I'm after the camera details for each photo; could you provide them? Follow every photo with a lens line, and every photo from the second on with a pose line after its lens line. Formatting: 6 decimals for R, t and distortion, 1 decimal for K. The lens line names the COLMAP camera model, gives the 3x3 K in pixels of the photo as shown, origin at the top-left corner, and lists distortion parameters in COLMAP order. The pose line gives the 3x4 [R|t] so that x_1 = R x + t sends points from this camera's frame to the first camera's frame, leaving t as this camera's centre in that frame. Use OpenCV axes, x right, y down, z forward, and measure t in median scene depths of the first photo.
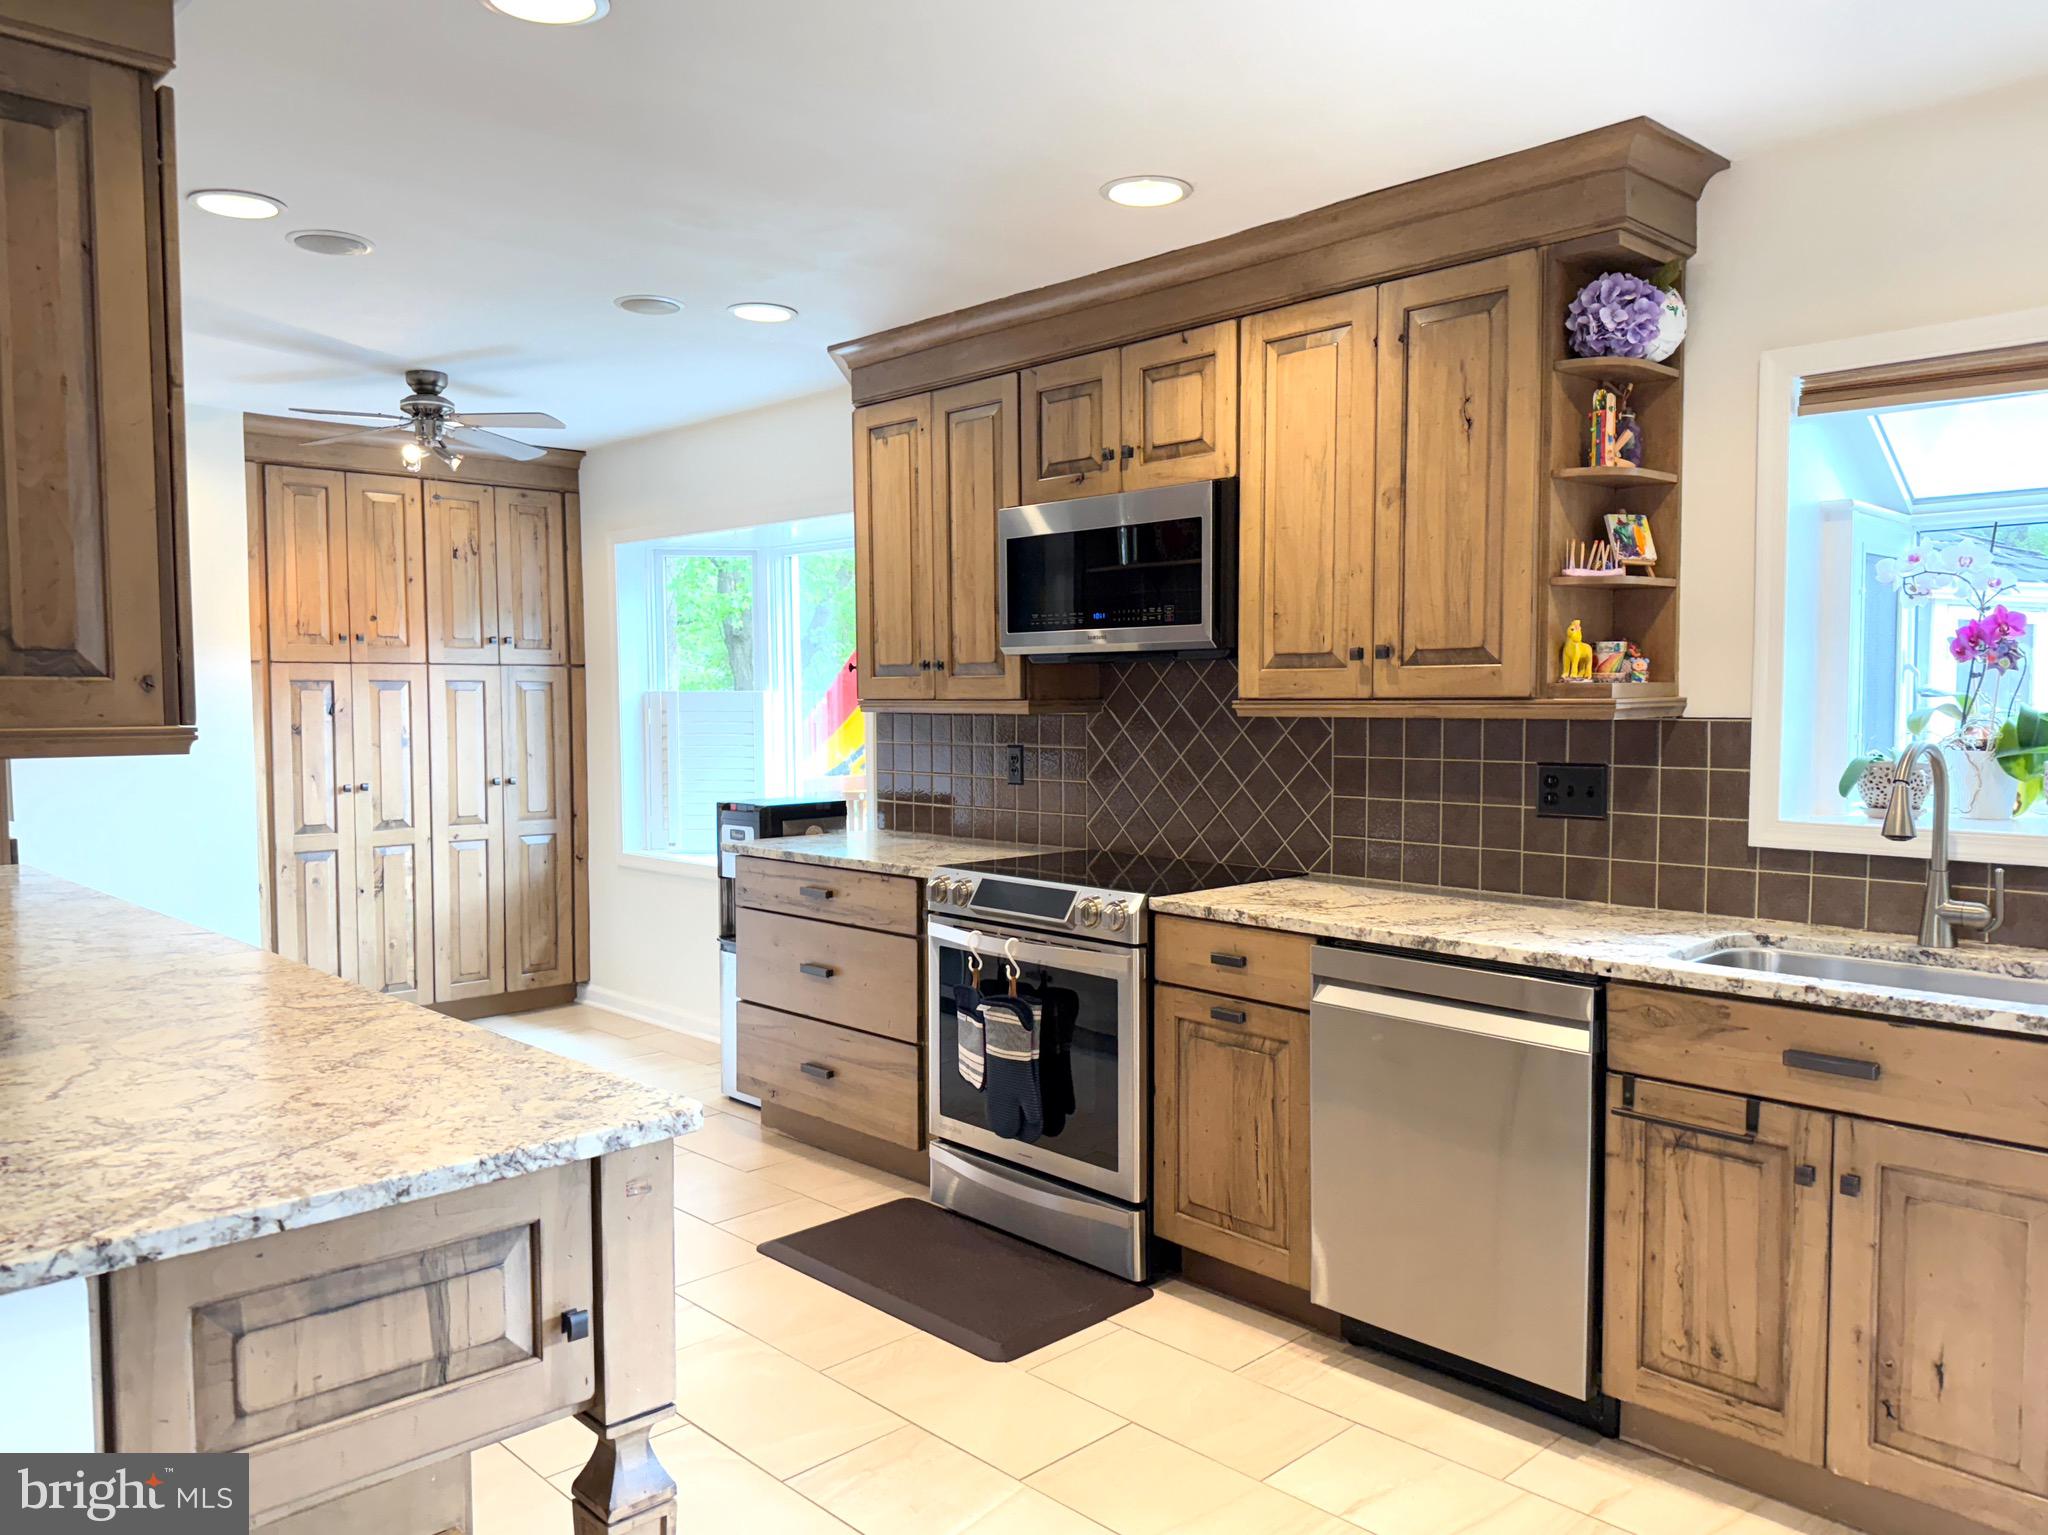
lens RADIAL K [[1470.7, 0, 1030.3], [0, 1470.7, 780.6], [0, 0, 1]] dist [0.079868, -0.112522]
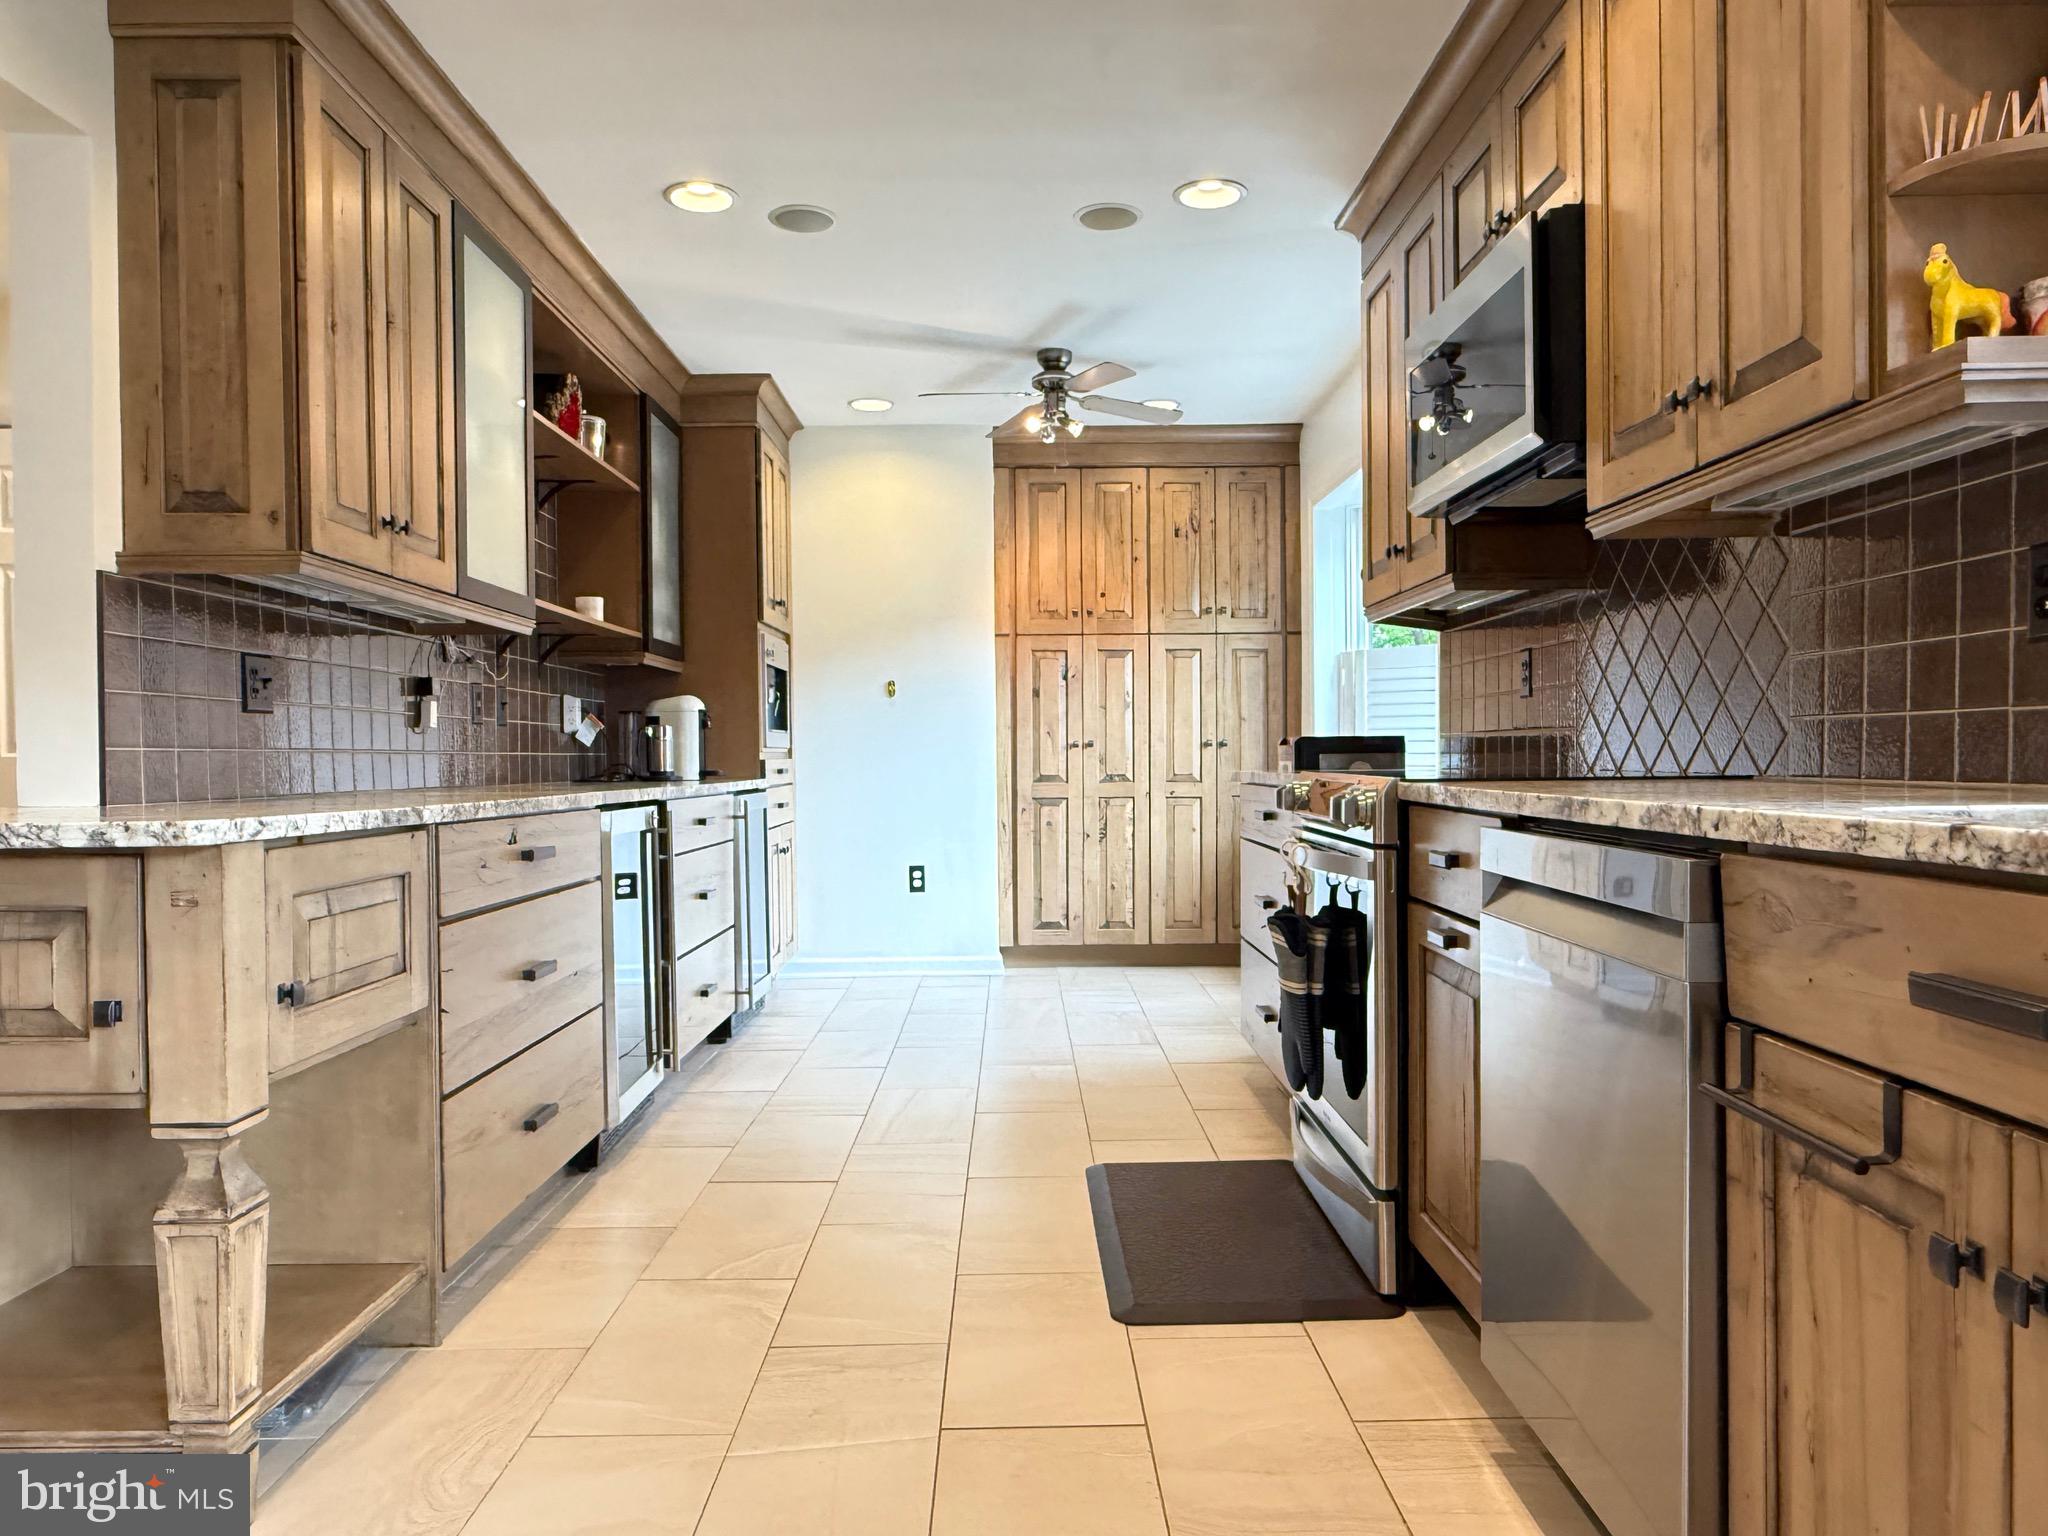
lens RADIAL K [[1379.5, 0, 1032.4], [0, 1379.5, 775.4], [0, 0, 1]] dist [-0.001311, 0.003103]
pose [[0.732383, 0.007804, -0.680848, 0.420368], [-0.033488, 0.999137, -0.024571, 0.099608], [0.680069, 0.040796, 0.732012, 0.362233]]
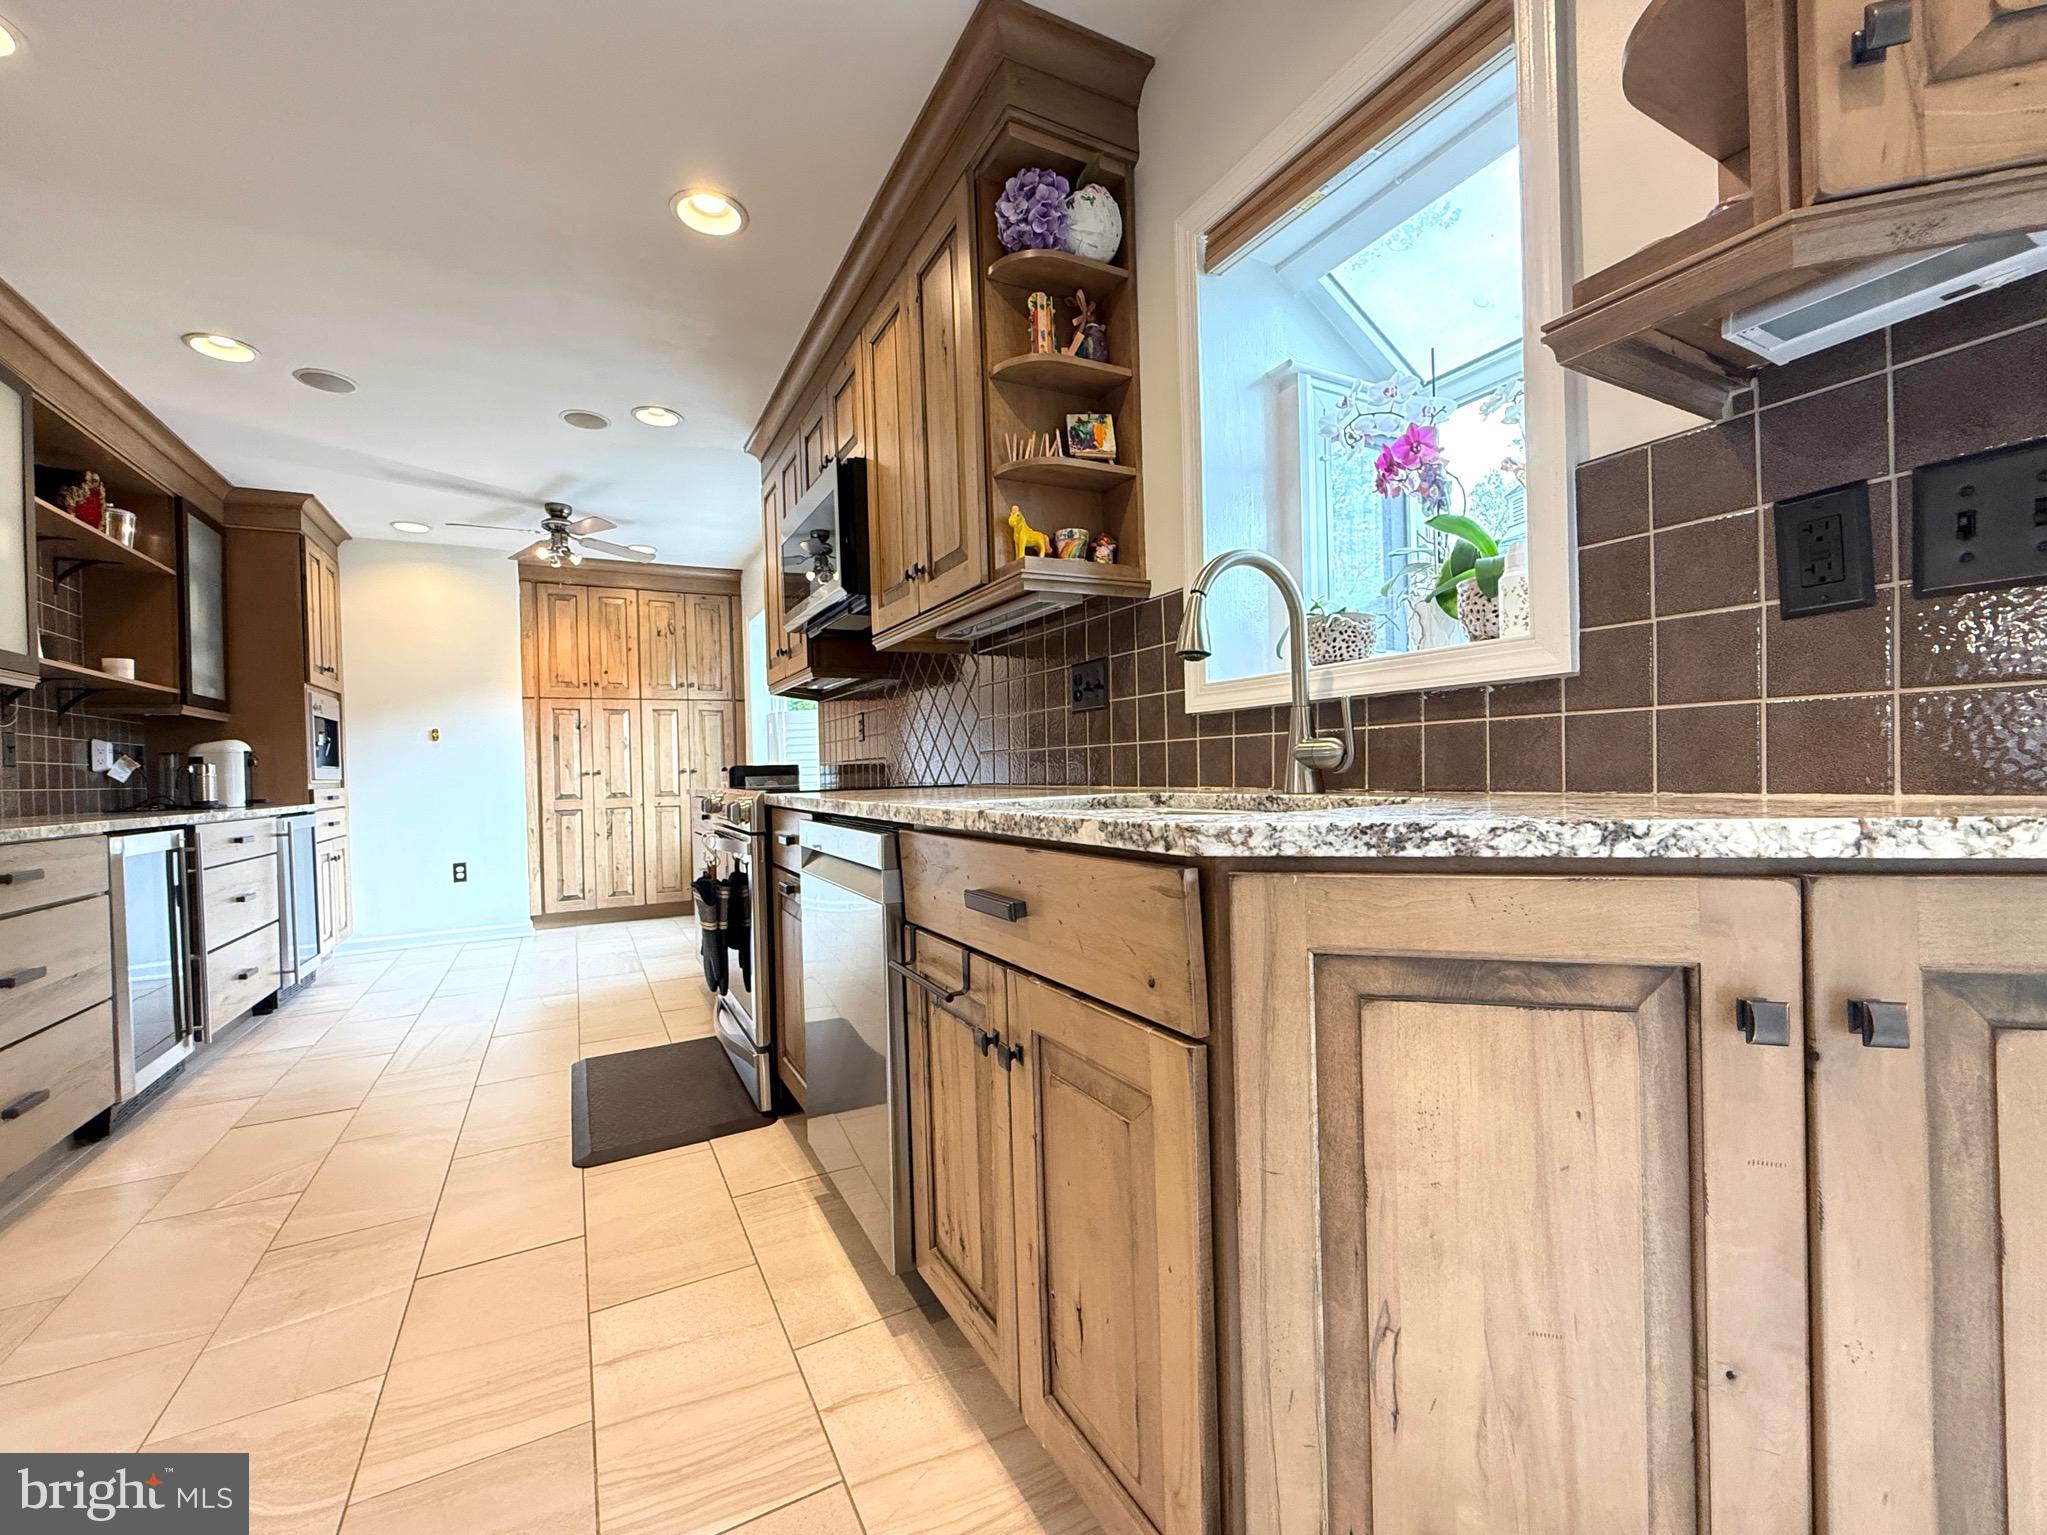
lens RADIAL K [[840.3, 0, 1018.8], [0, 840.3, 771.0], [0, 0, 1]] dist [-0.000132, -0.000022]
pose [[0.963090, -0.021581, -0.268313, 0.468933], [0.008201, 0.998671, -0.050887, 0.097884], [0.269054, 0.046808, 0.961987, 0.388323]]
